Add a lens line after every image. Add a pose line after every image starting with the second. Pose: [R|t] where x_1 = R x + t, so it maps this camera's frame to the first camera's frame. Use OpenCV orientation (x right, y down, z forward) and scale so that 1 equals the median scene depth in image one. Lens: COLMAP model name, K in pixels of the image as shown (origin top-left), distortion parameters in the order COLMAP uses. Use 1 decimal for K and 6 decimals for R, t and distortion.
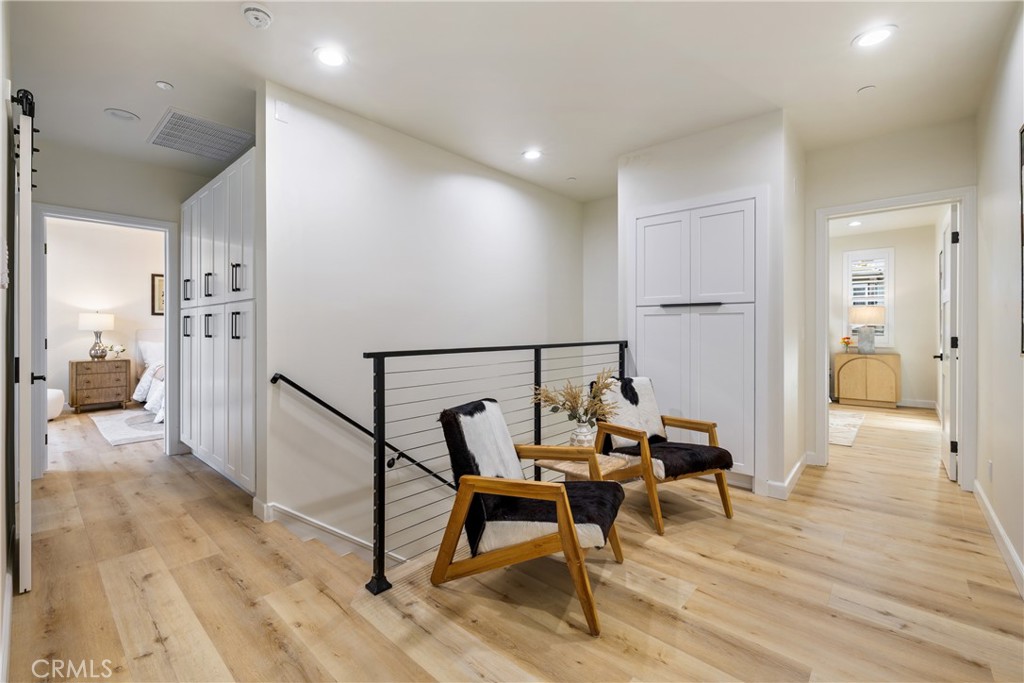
lens RADIAL K [[431.7, 0, 502.9], [0, 431.7, 331.4], [0, 0, 1]] dist [-0.001241, -0.000718]
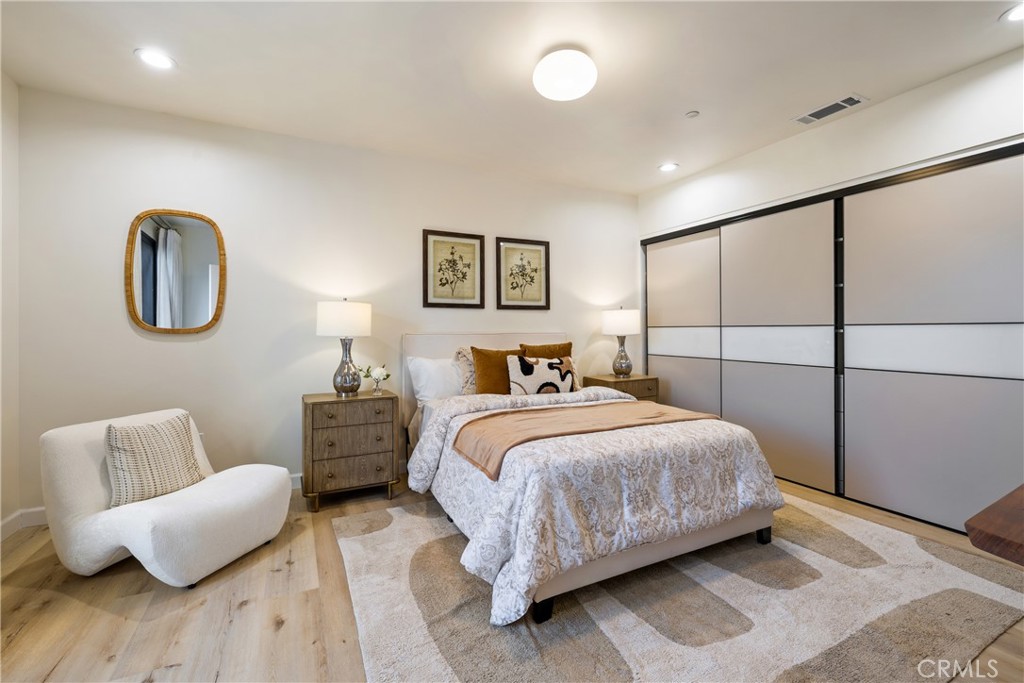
lens RADIAL K [[431.7, 0, 502.9], [0, 431.7, 331.4], [0, 0, 1]] dist [-0.001241, -0.000718]
pose [[0.926946, -0.008035, -0.375110, -0.670465], [0.006117, 0.999961, -0.006304, -0.004643], [0.375146, 0.003549, 0.926959, 0.693749]]
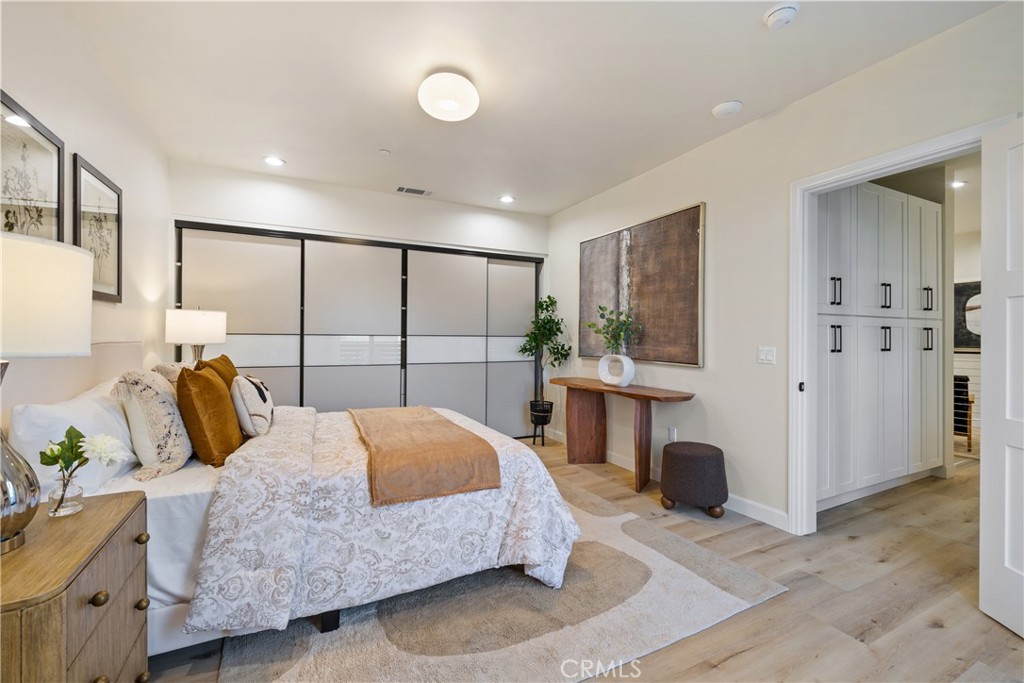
lens RADIAL K [[431.7, 0, 502.9], [0, 431.7, 331.4], [0, 0, 1]] dist [-0.001241, -0.000718]
pose [[0.372731, 0.009809, 0.927888, -1.182404], [0.000935, 0.999940, -0.010946, -0.012137], [-0.927939, 0.004947, 0.372700, 0.897680]]
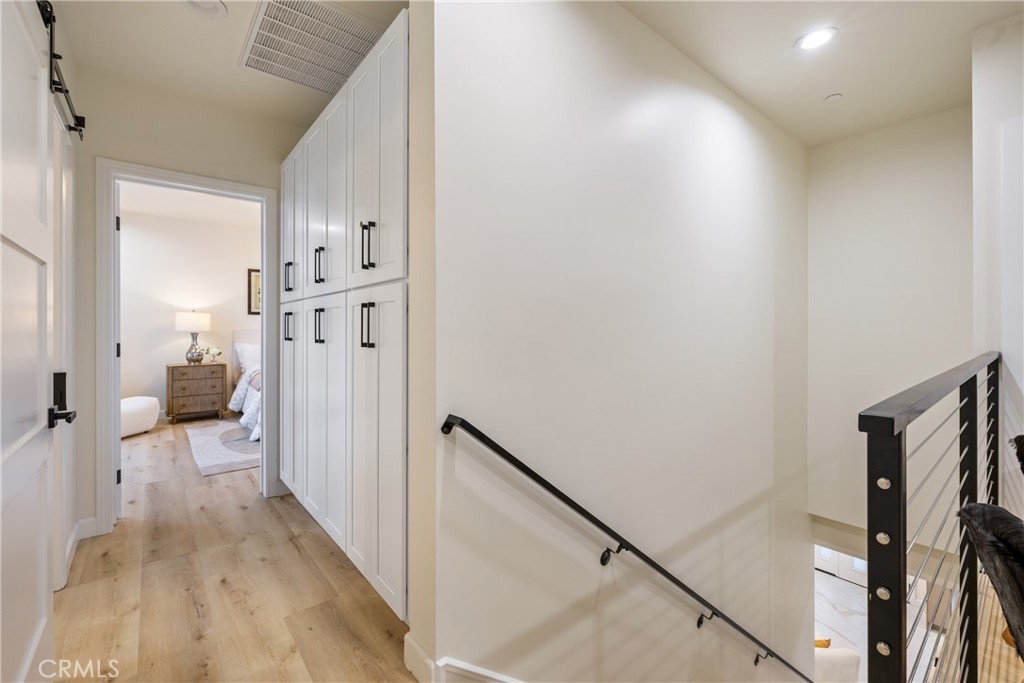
lens RADIAL K [[431.7, 0, 502.9], [0, 431.7, 331.4], [0, 0, 1]] dist [-0.001241, -0.000718]
pose [[0.988133, 0.000705, -0.153598, -0.185976], [-0.000715, 1.000000, -0.000011, -0.002868], [0.153598, 0.000121, 0.988133, 0.236794]]
